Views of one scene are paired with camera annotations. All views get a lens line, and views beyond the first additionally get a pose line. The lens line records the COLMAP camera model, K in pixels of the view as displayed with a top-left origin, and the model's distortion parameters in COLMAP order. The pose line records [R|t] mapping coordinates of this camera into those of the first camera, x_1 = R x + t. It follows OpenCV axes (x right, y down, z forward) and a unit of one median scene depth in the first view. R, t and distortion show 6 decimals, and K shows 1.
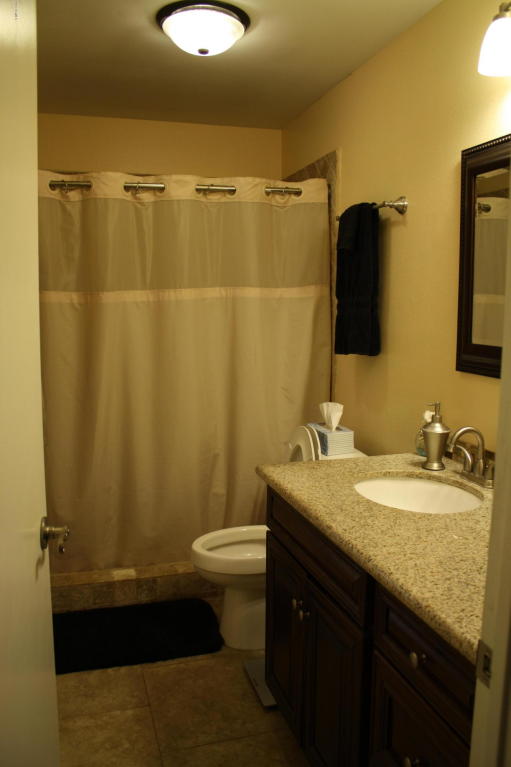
lens RADIAL K [[656.4, 0, 255.5], [0, 656.4, 383.5], [0, 0, 1]] dist [-0.170890, 0.150512]
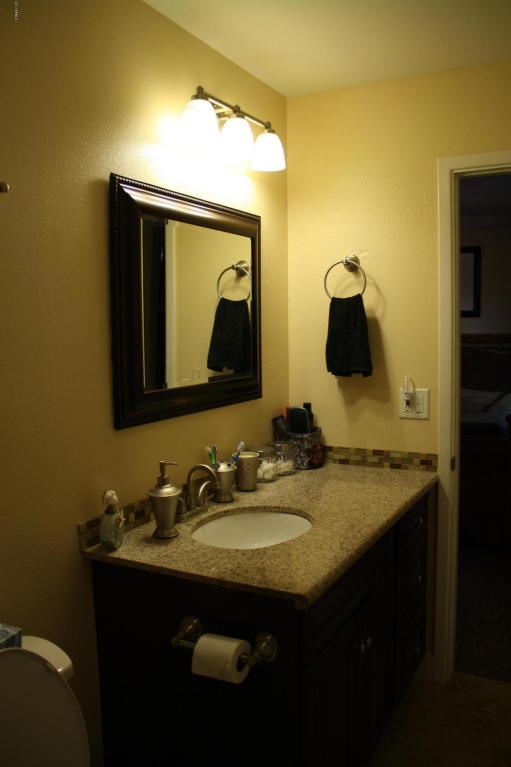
lens RADIAL K [[656.4, 0, 255.5], [0, 656.4, 383.5], [0, 0, 1]] dist [-0.170890, 0.150512]
pose [[-0.714299, -0.054539, 0.697712, -0.336480], [0.102288, 0.978116, 0.181178, -0.176414], [-0.692325, 0.200783, -0.693089, 1.182004]]
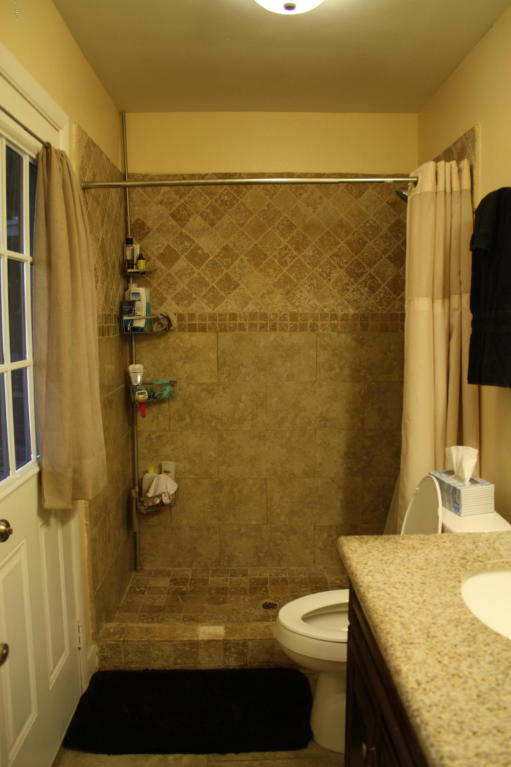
lens RADIAL K [[656.4, 0, 255.5], [0, 656.4, 383.5], [0, 0, 1]] dist [-0.170890, 0.150512]
pose [[0.966825, 0.018045, -0.254800, 0.078112], [-0.022398, 0.999648, -0.014195, -0.031538], [0.254454, 0.019431, 0.966890, 0.205186]]
